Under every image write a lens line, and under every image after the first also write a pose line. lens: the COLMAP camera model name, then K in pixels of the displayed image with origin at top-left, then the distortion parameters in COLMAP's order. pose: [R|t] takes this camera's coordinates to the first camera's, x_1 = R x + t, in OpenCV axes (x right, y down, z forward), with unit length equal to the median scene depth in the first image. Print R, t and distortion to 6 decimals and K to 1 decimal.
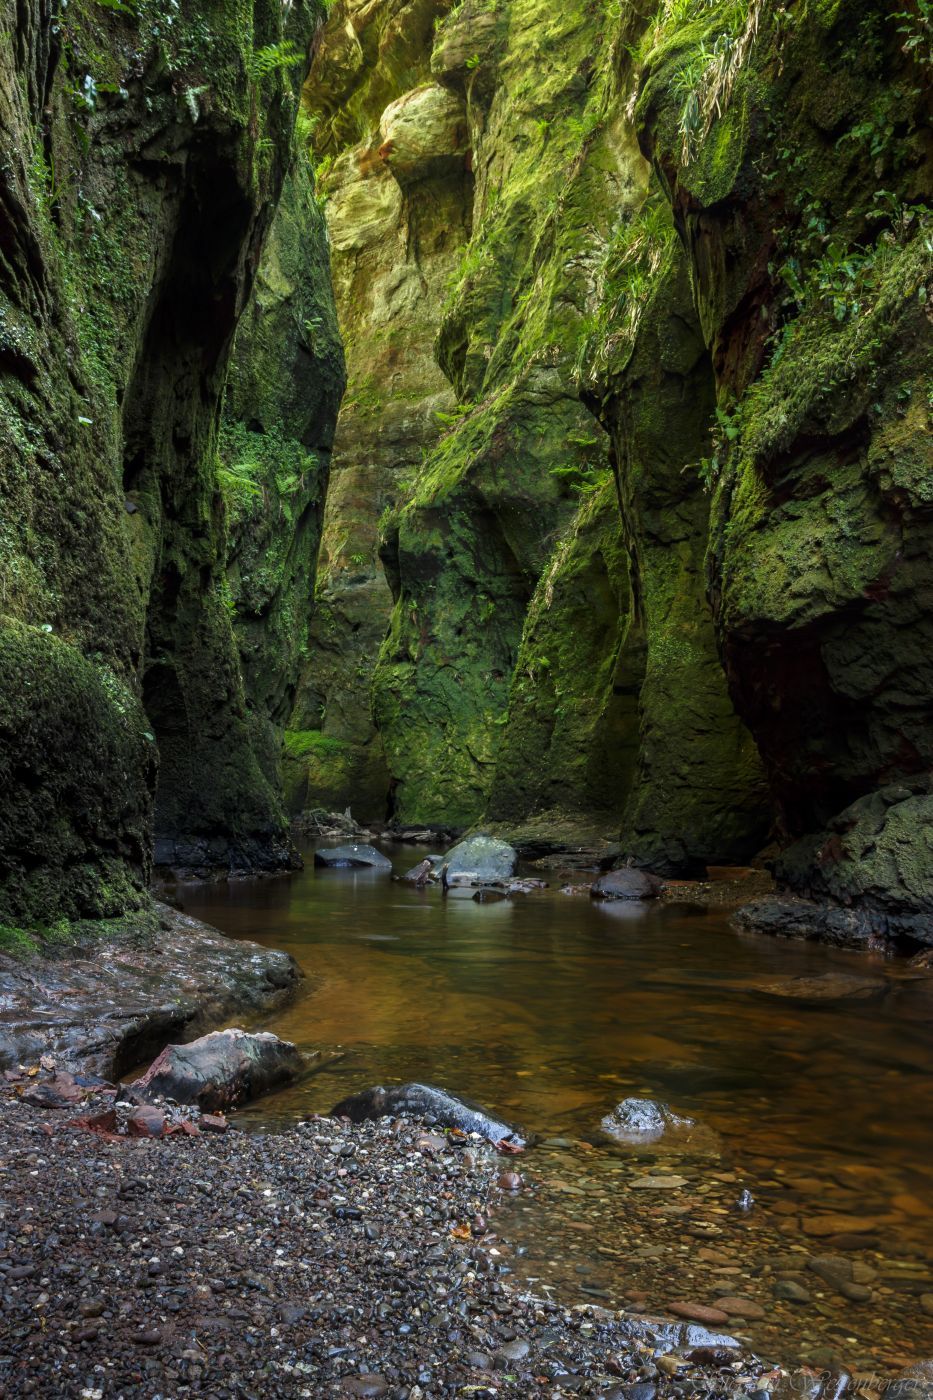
lens RADIAL K [[1429.9, 0, 421.0], [0, 1429.9, 774.3], [0, 0, 1]] dist [-0.000901, -0.004923]
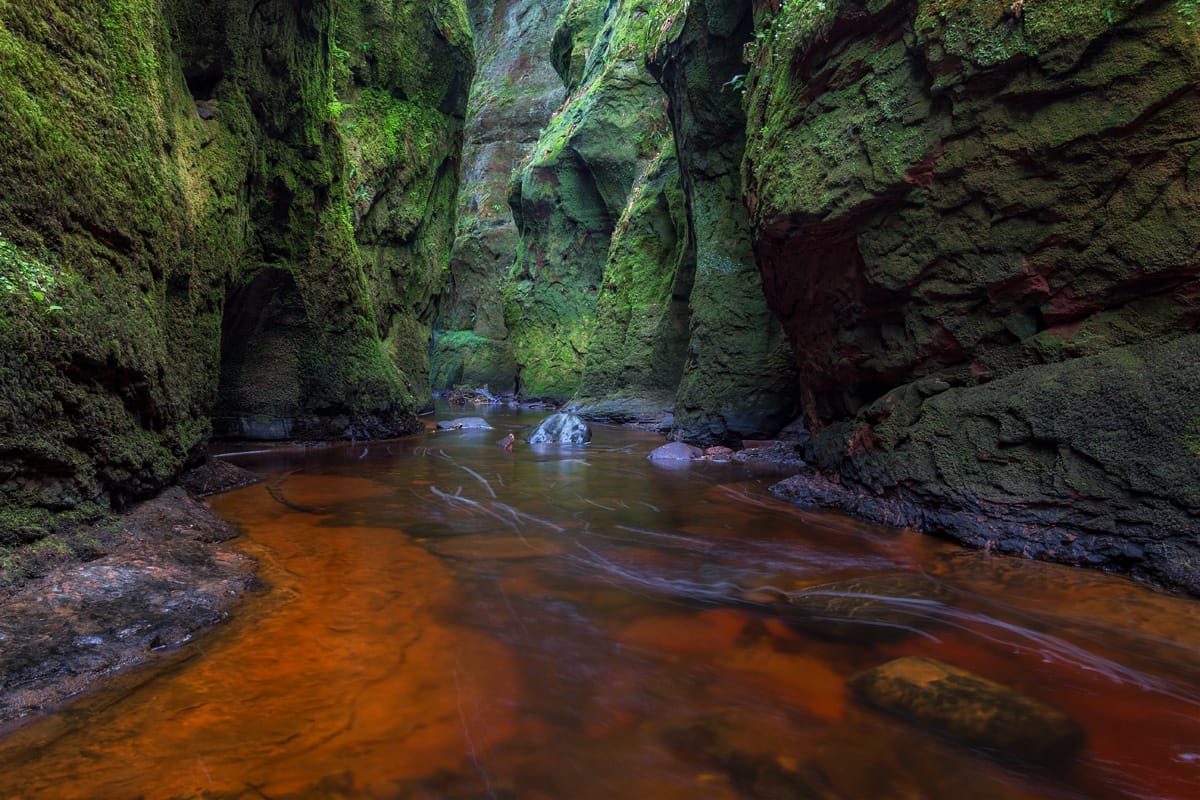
lens RADIAL K [[938.3, 0, 594.8], [0, 938.3, 397.4], [0, 0, 1]] dist [0.008223, -0.003829]
pose [[0.999170, -0.002535, 0.040652, 0.024892], [0.000922, 0.999214, 0.039642, -0.001437], [-0.040721, -0.039571, 0.998387, 0.123596]]
